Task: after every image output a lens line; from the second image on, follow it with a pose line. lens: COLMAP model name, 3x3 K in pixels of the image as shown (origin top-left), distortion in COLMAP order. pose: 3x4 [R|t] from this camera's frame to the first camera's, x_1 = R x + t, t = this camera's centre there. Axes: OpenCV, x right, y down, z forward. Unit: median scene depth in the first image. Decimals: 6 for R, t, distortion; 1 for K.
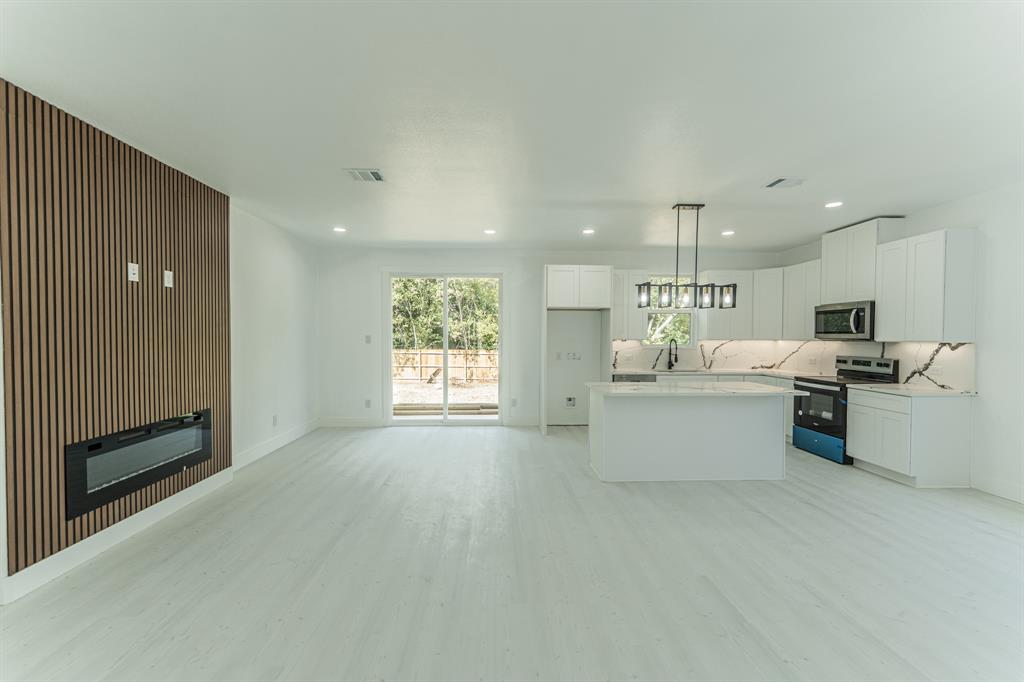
lens RADIAL K [[415.8, 0, 508.8], [0, 415.8, 345.7], [0, 0, 1]] dist [0.002559, -0.000022]
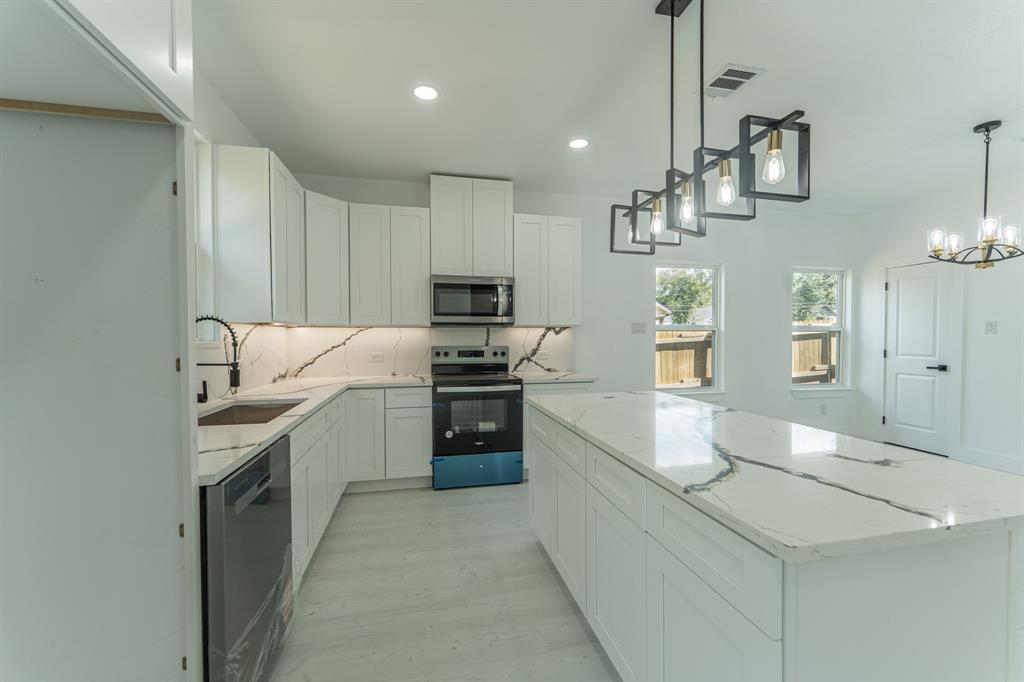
lens RADIAL K [[415.8, 0, 513.4], [0, 415.8, 343.3], [0, 0, 1]] dist [0.002559, -0.000022]
pose [[-0.187888, -0.020883, 0.981968, 0.042928], [0.025673, 0.999328, 0.026164, 0.002494], [-0.981855, 0.030126, -0.187226, 1.107617]]
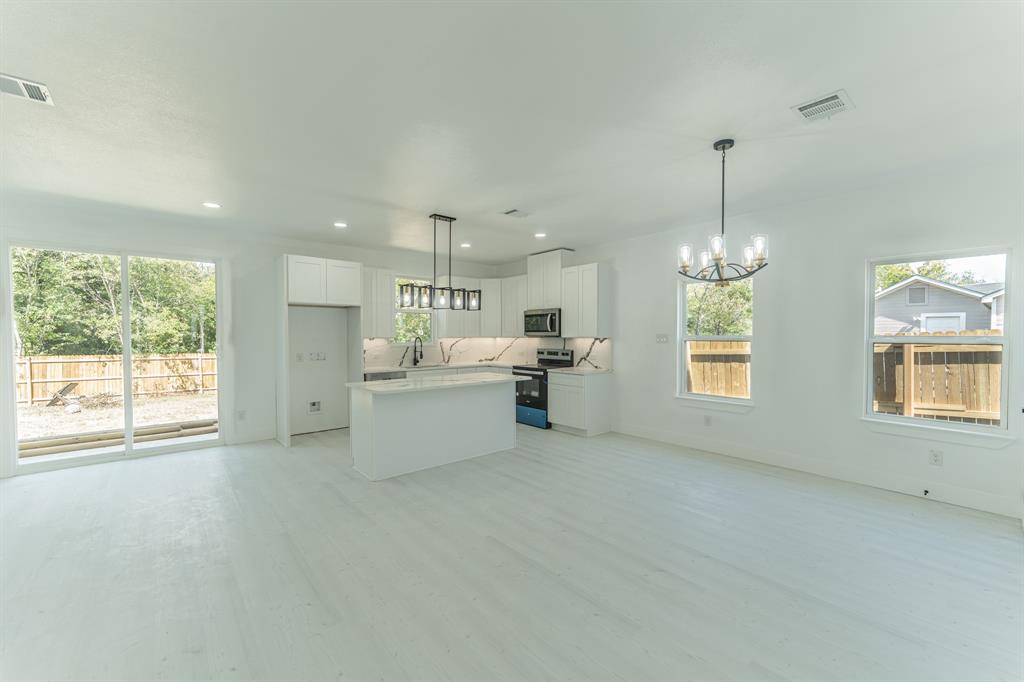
lens RADIAL K [[415.8, 0, 513.5], [0, 415.8, 343.5], [0, 0, 1]] dist [0.002559, -0.000022]
pose [[0.782828, -0.018103, 0.621975, -0.105567], [0.019295, 0.999802, 0.004816, -0.000022], [-0.621939, 0.008231, 0.783022, 0.011810]]
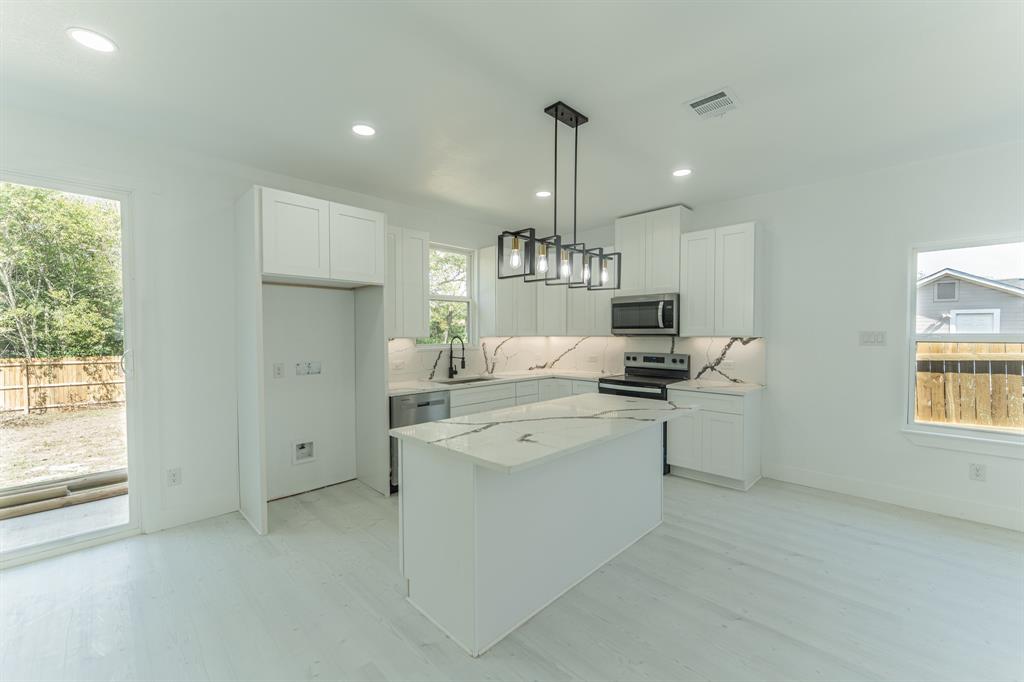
lens RADIAL K [[415.8, 0, 511.1], [0, 415.8, 344.0], [0, 0, 1]] dist [0.002559, -0.000022]
pose [[0.729354, -0.023715, 0.683725, -0.038584], [0.020791, 0.999706, 0.012497, -0.012930], [-0.683821, 0.005101, 0.729632, 0.549615]]
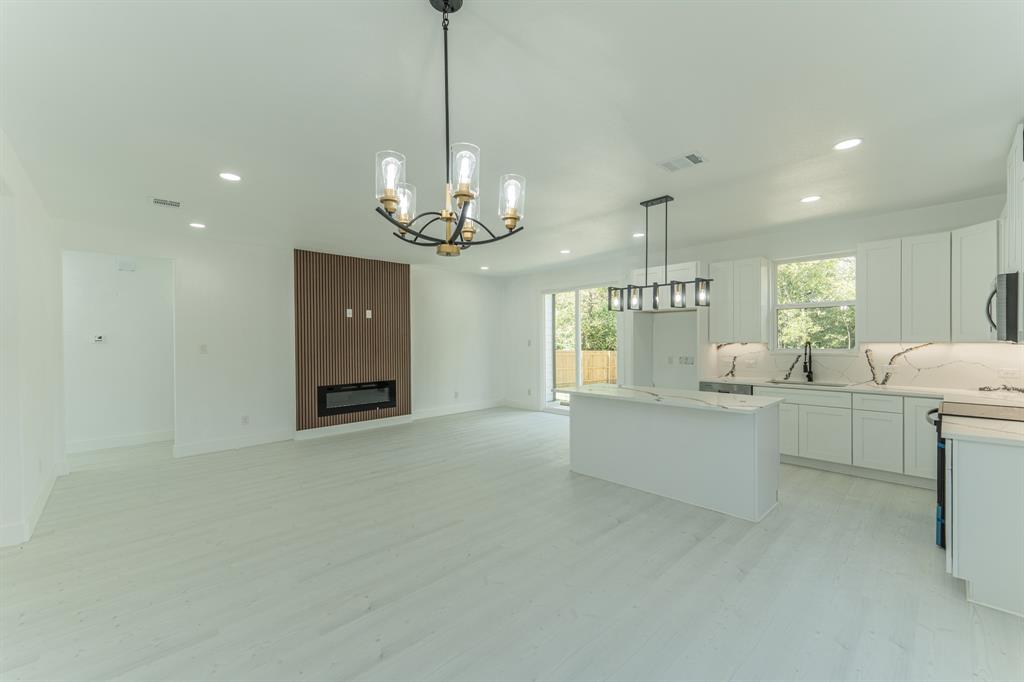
lens RADIAL K [[415.8, 0, 505.5], [0, 415.8, 343.5], [0, 0, 1]] dist [0.002559, -0.000022]
pose [[0.655697, -0.002121, -0.755022, 0.812610], [-0.008842, 0.999906, -0.010488, 0.000080], [0.754973, 0.013553, 0.655616, 0.114169]]
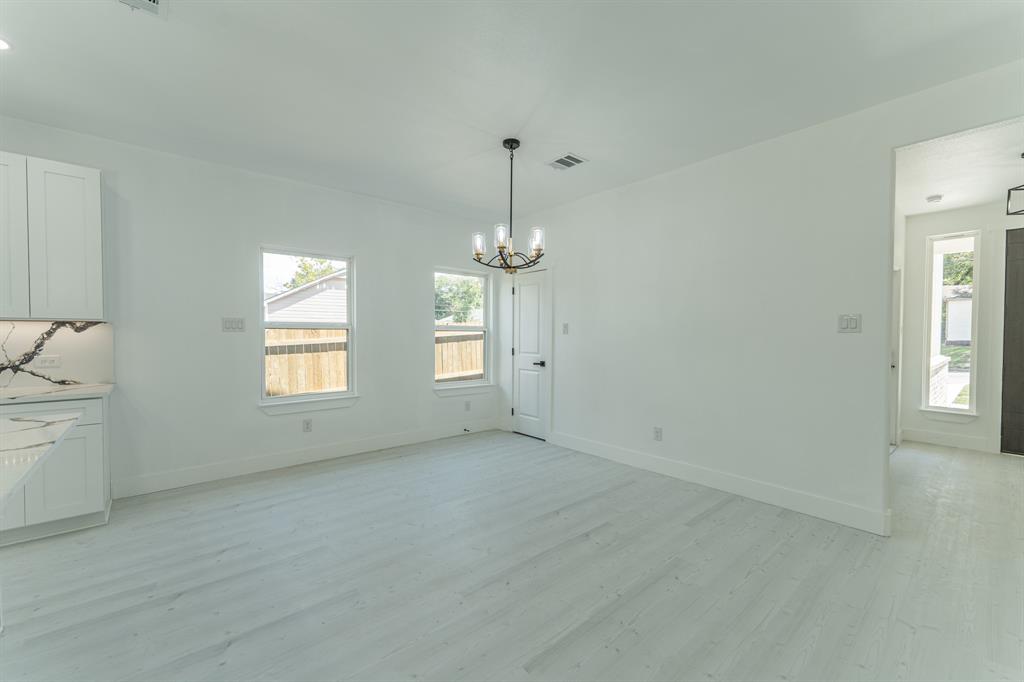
lens RADIAL K [[415.8, 0, 511.4], [0, 415.8, 345.0], [0, 0, 1]] dist [0.002559, -0.000022]
pose [[-0.623173, -0.024948, 0.781686, -0.006187], [0.013954, 0.998977, 0.043008, 0.011196], [-0.781959, 0.037709, -0.622188, 0.727770]]
